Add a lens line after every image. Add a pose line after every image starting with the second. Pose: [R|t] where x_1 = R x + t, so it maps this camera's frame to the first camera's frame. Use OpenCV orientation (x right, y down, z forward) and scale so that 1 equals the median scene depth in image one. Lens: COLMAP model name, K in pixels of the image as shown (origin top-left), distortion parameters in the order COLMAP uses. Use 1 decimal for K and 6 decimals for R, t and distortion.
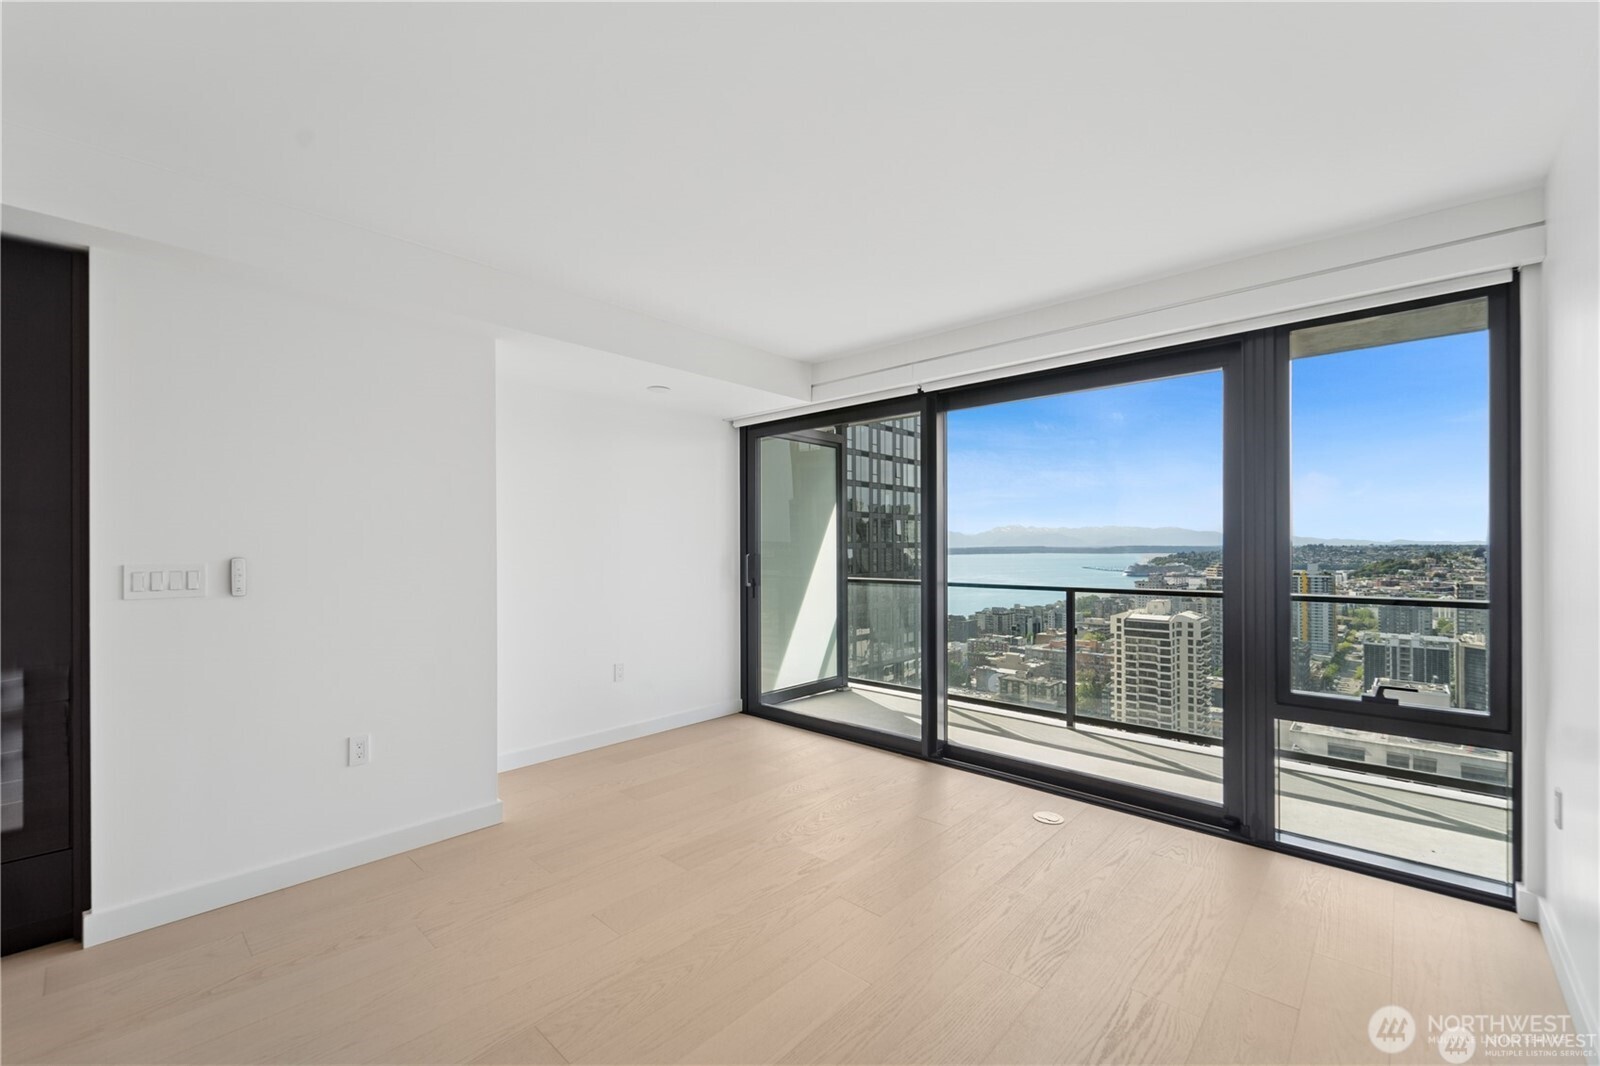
lens RADIAL K [[657.5, 0, 794.9], [0, 657.5, 549.0], [0, 0, 1]] dist [0.003667, -0.001967]
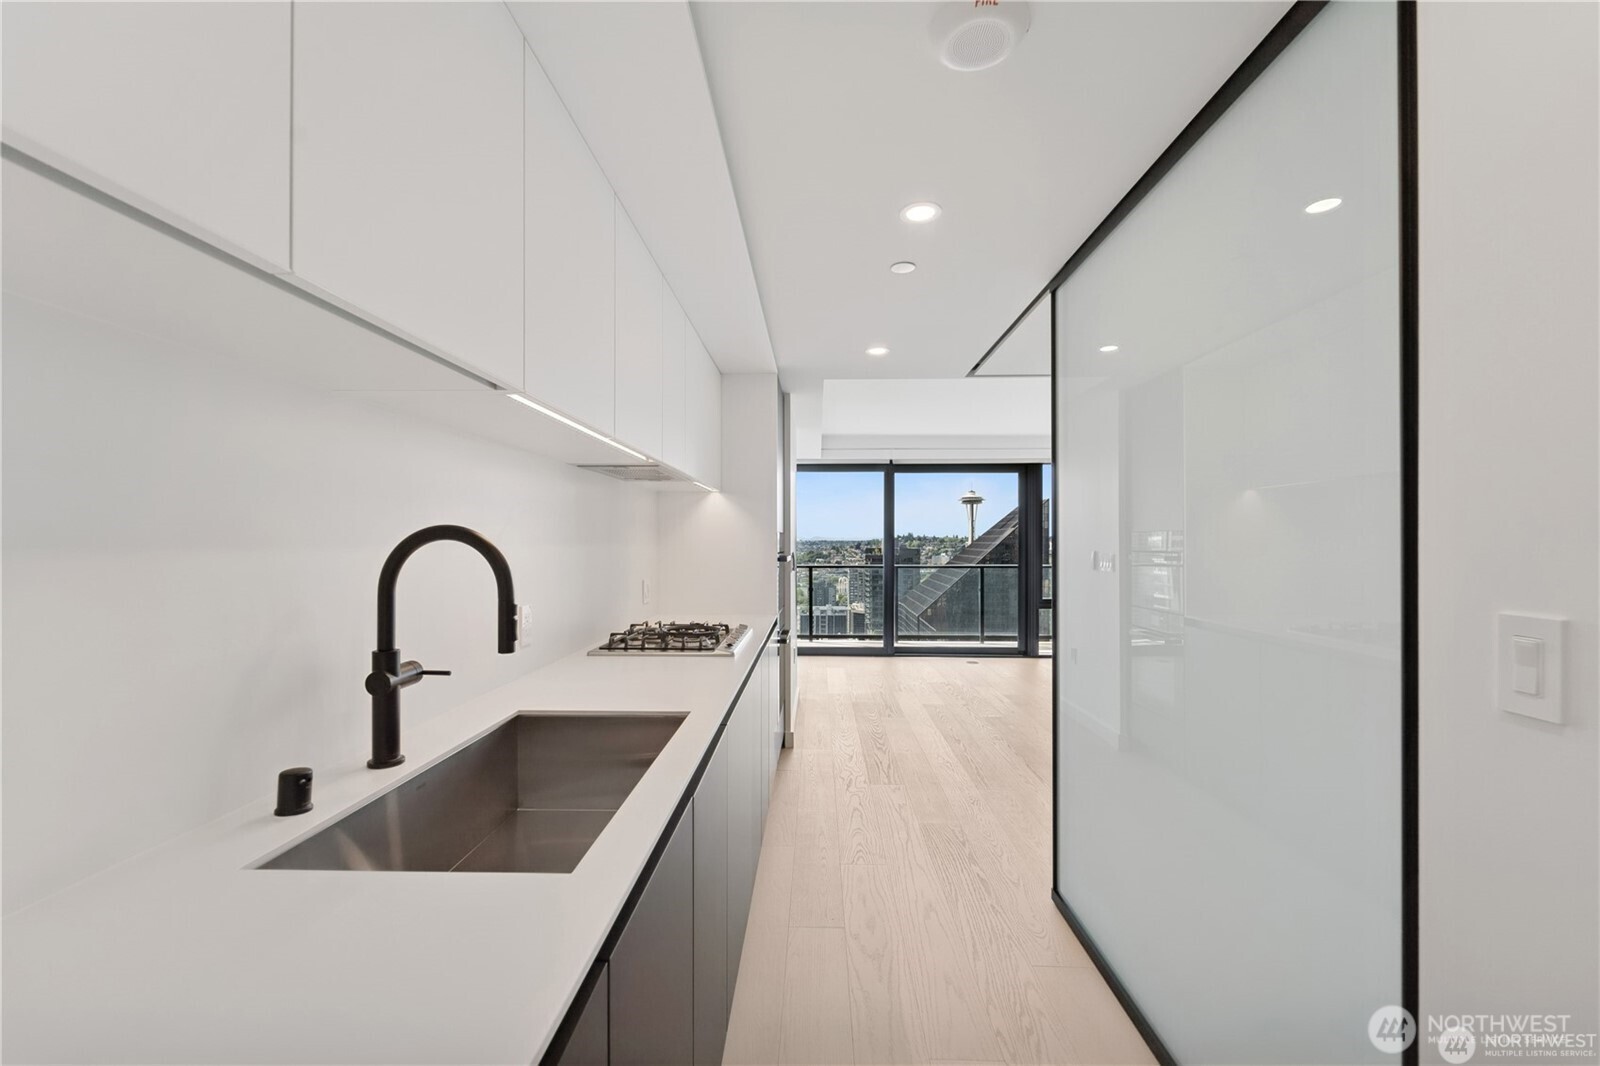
lens RADIAL K [[657.5, 0, 780.7], [0, 657.5, 535.7], [0, 0, 1]] dist [0.003667, -0.001967]
pose [[0.772593, 0.007192, 0.634860, -0.803235], [0.000814, 0.999924, -0.012319, 0.000405], [-0.634901, 0.010034, 0.772529, -0.181362]]
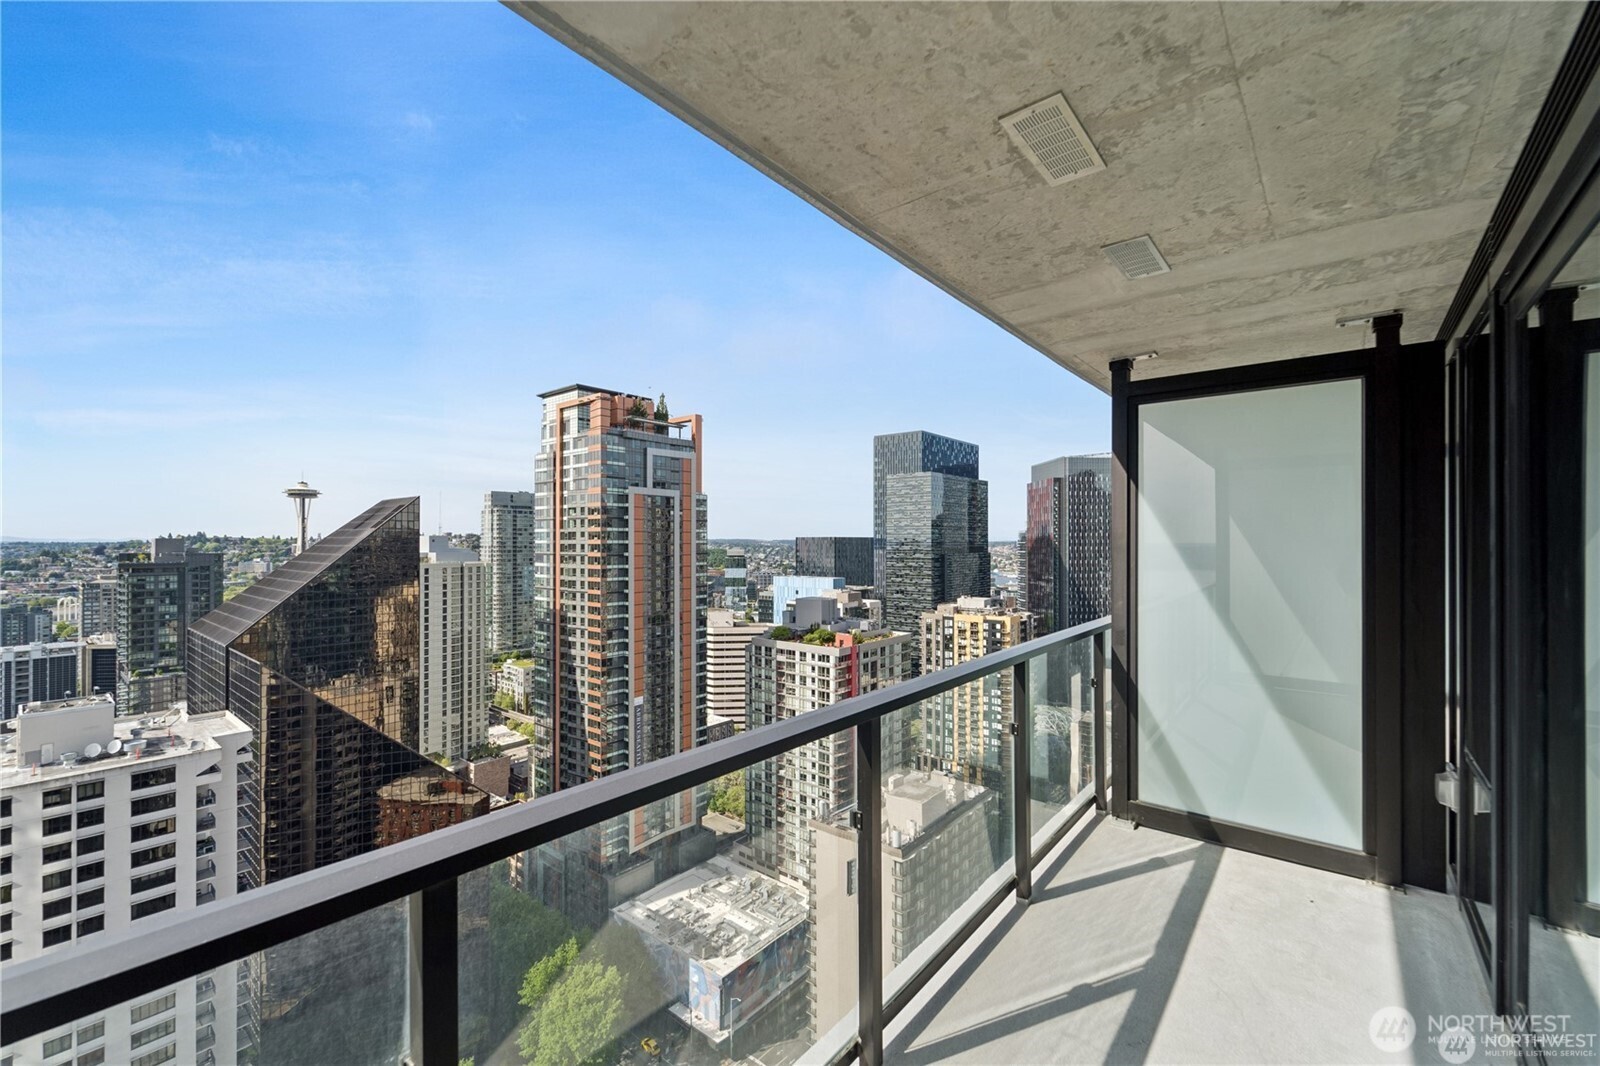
lens RADIAL K [[657.5, 0, 806.3], [0, 657.5, 539.2], [0, 0, 1]] dist [0.003667, -0.001967]
pose [[-0.054965, 0.007784, 0.998458, 0.005771], [0.003386, 0.999965, -0.007609, -0.042293], [-0.998483, 0.002962, -0.054989, 0.869456]]
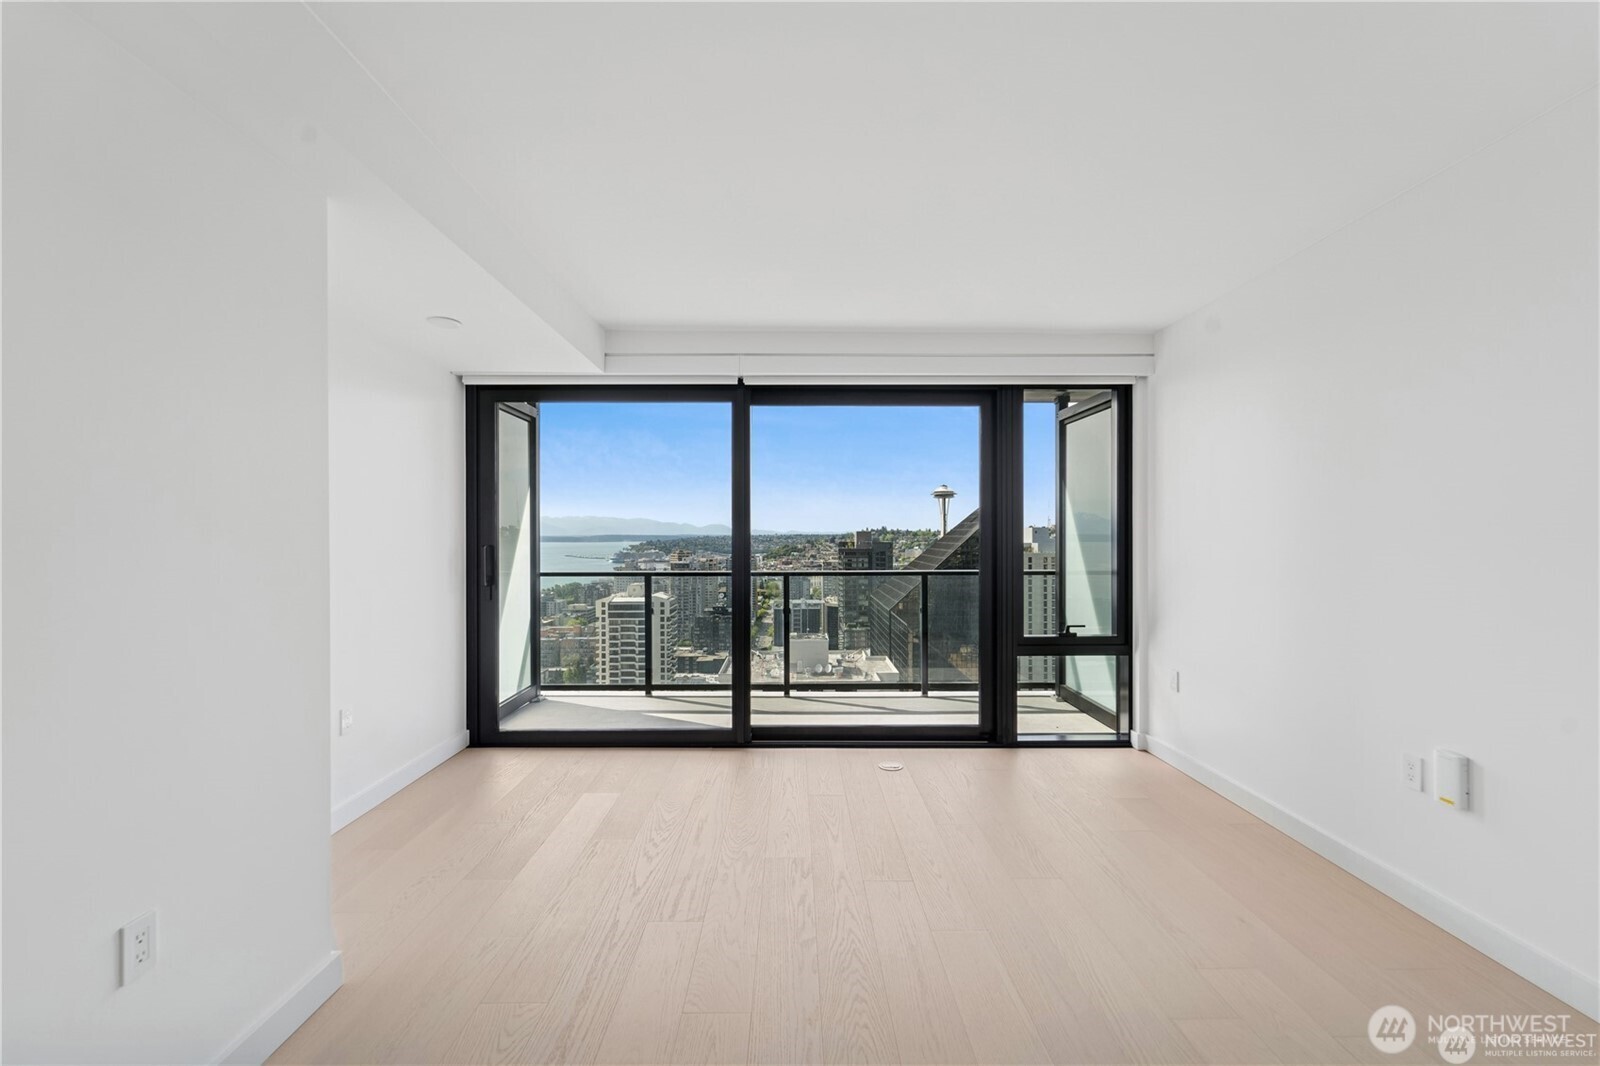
lens RADIAL K [[657.5, 0, 800.7], [0, 657.5, 534.6], [0, 0, 1]] dist [0.003667, -0.001967]
pose [[0.727418, 0.001507, 0.686193, -0.270998], [0.001919, 0.999989, -0.004230, -0.001231], [-0.686192, 0.004394, 0.727408, 0.124505]]
